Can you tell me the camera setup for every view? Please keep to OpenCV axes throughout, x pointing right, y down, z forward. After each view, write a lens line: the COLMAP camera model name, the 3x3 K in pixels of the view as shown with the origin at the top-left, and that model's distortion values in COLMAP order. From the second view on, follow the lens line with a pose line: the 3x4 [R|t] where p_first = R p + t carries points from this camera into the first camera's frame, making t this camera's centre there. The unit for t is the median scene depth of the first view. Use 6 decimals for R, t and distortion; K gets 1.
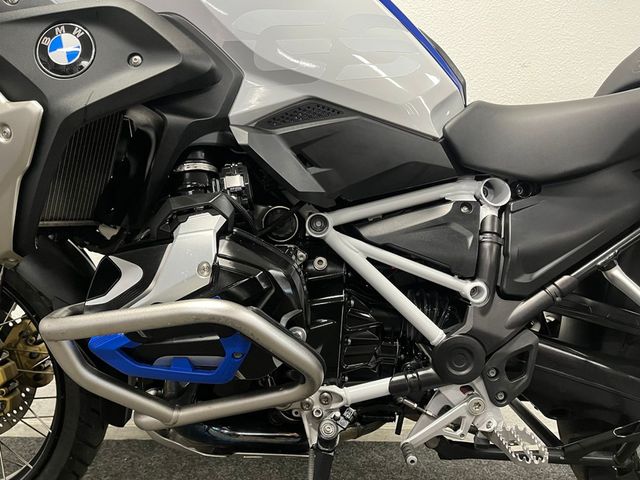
lens RADIAL K [[466.6, 0, 316.1], [0, 466.6, 247.0], [0, 0, 1]] dist [0.013018, -0.001399]
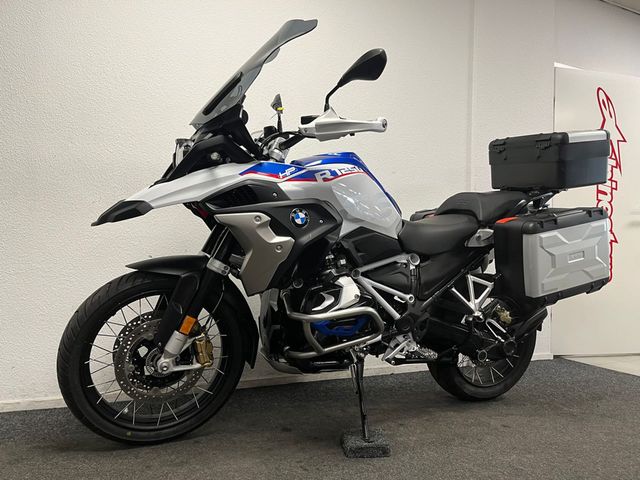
lens RADIAL K [[466.6, 0, 321.5], [0, 466.6, 237.3], [0, 0, 1]] dist [0.013018, -0.001399]
pose [[0.920316, 0.014094, 0.390921, -1.145764], [-0.011282, 0.999891, -0.009491, -0.217132], [-0.391012, 0.004324, 0.920375, -1.218498]]
